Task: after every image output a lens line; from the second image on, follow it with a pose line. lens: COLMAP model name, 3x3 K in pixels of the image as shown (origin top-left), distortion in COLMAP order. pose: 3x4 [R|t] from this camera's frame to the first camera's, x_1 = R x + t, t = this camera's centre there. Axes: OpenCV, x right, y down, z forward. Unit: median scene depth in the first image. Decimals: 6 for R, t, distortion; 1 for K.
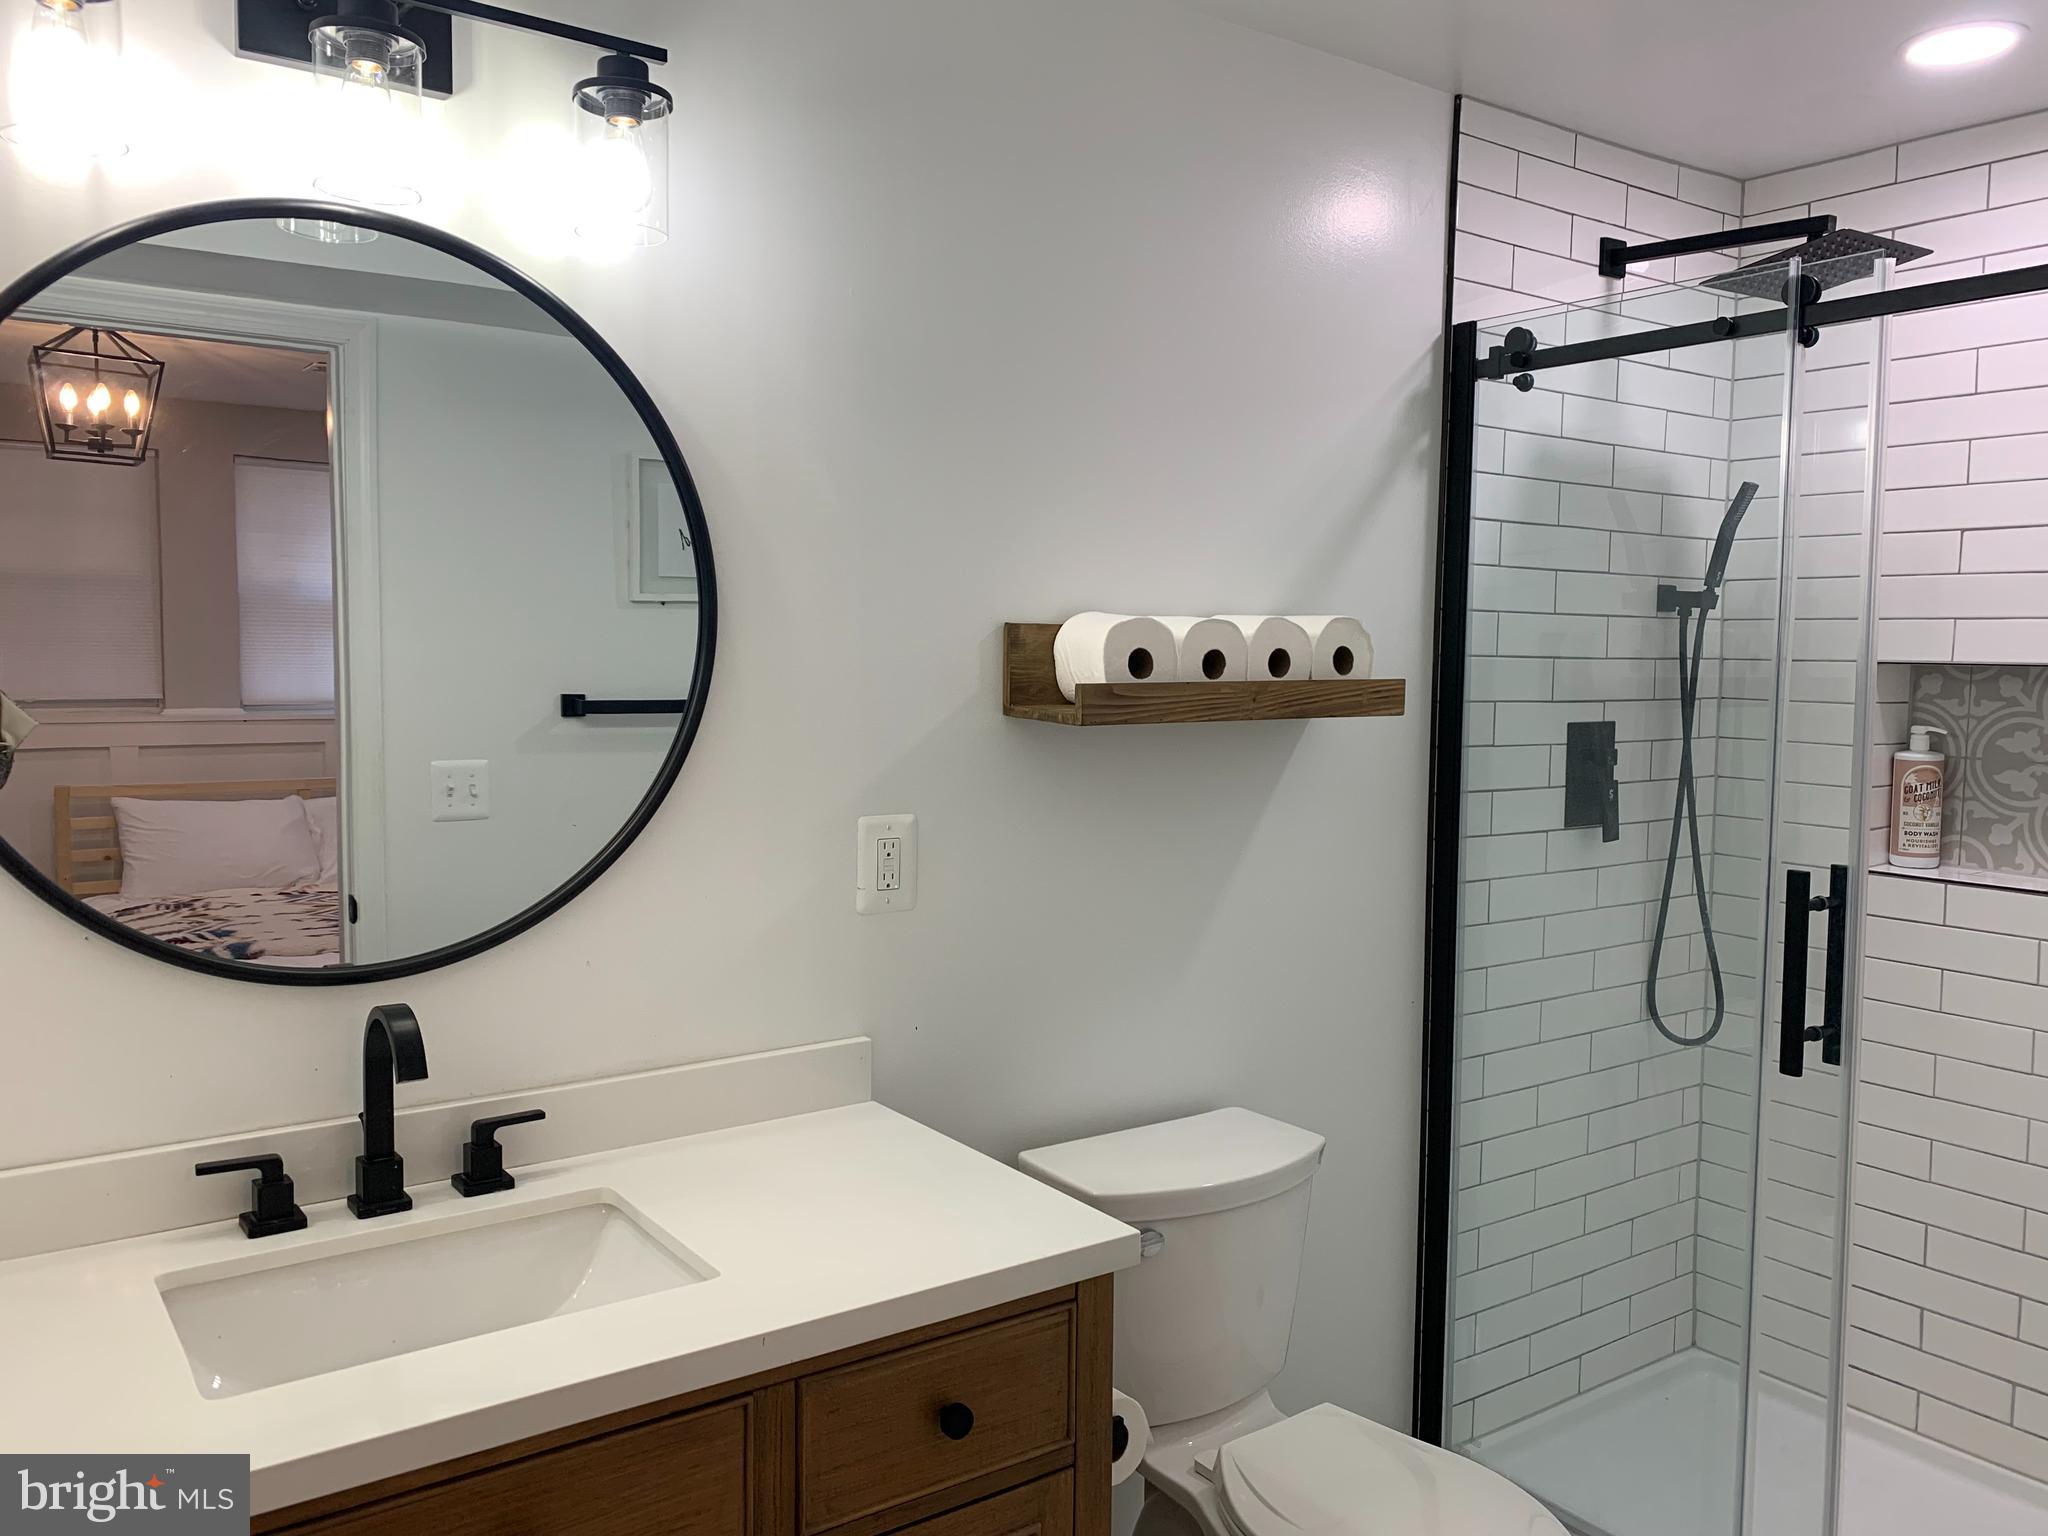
lens RADIAL K [[1579.6, 0, 1024.8], [0, 1579.6, 761.9], [0, 0, 1]] dist [0.060009, -0.087821]
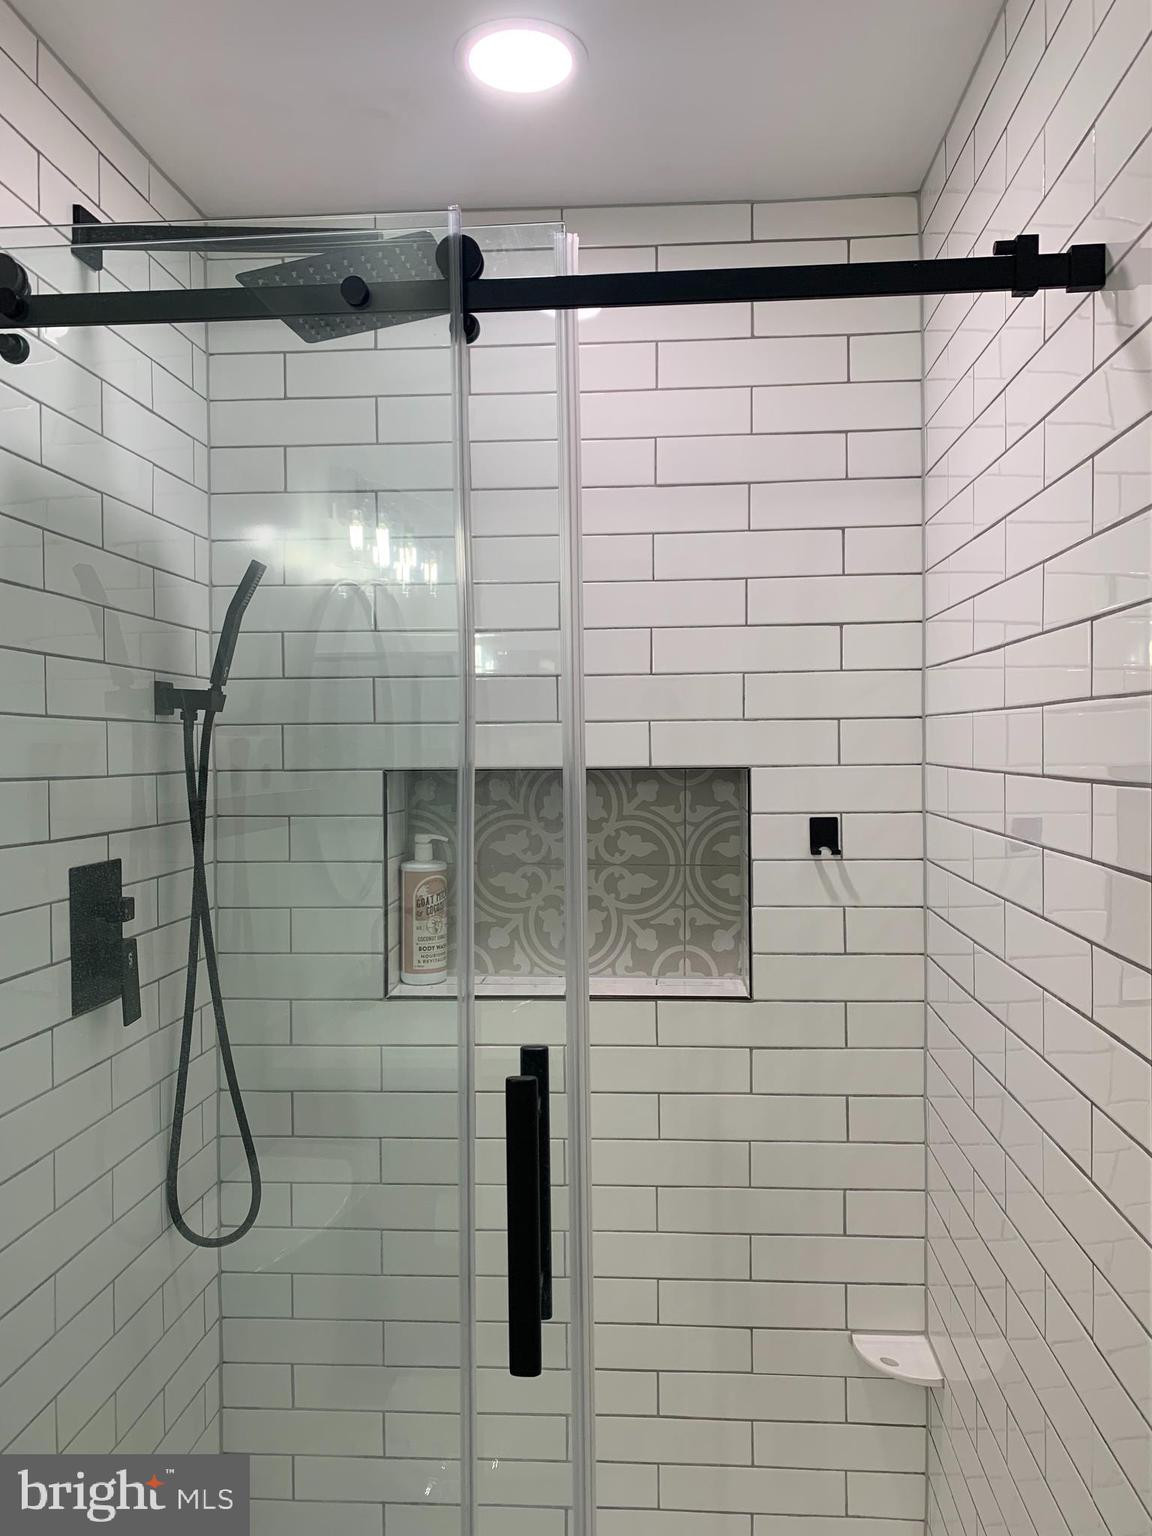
lens RADIAL K [[1184.7, 0, 587.6], [0, 1184.7, 768.4], [0, 0, 1]] dist [0.060009, -0.087821]
pose [[0.640172, -0.029752, 0.767655, 0.078756], [0.080071, 0.996391, -0.028156, -0.034308], [-0.764048, 0.079492, 0.640244, 0.466763]]
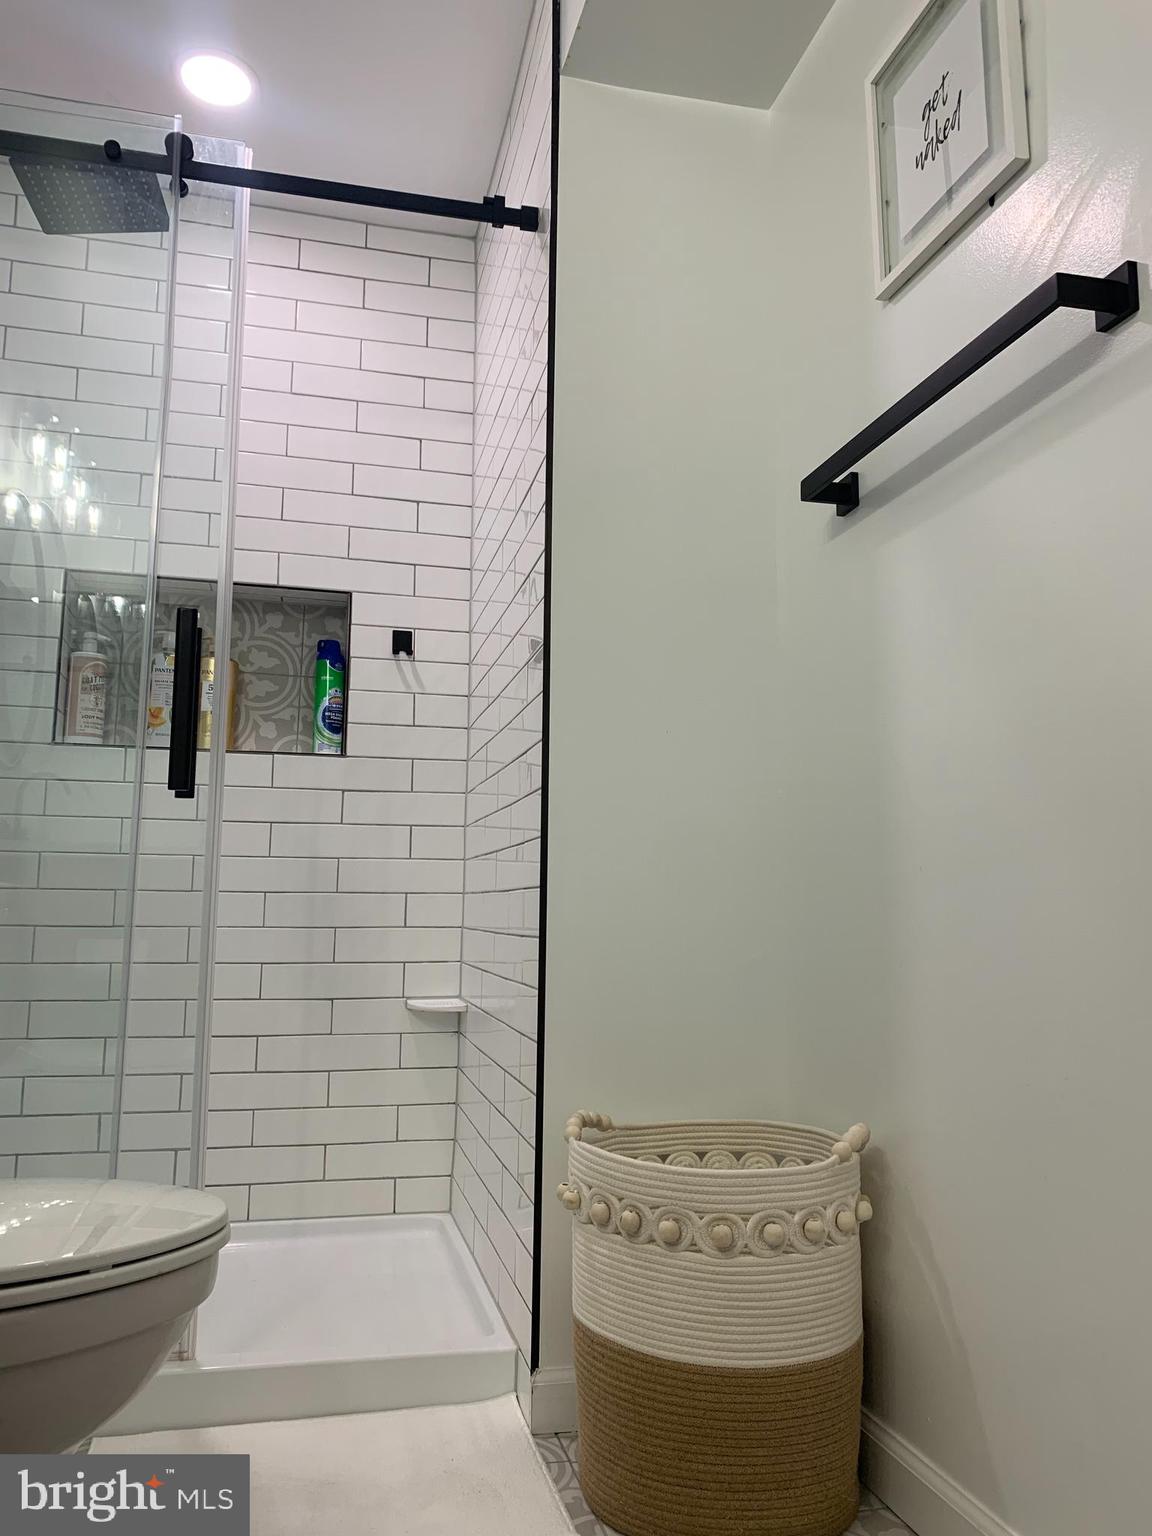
lens RADIAL K [[1225.8, 0, 603.9], [0, 1225.8, 767.7], [0, 0, 1]] dist [0.070199, -0.101047]
pose [[0.372479, 0.129596, 0.918947, -0.155623], [0.075040, 0.982754, -0.169010, 0.271177], [-0.925002, 0.131910, 0.356330, 0.308914]]
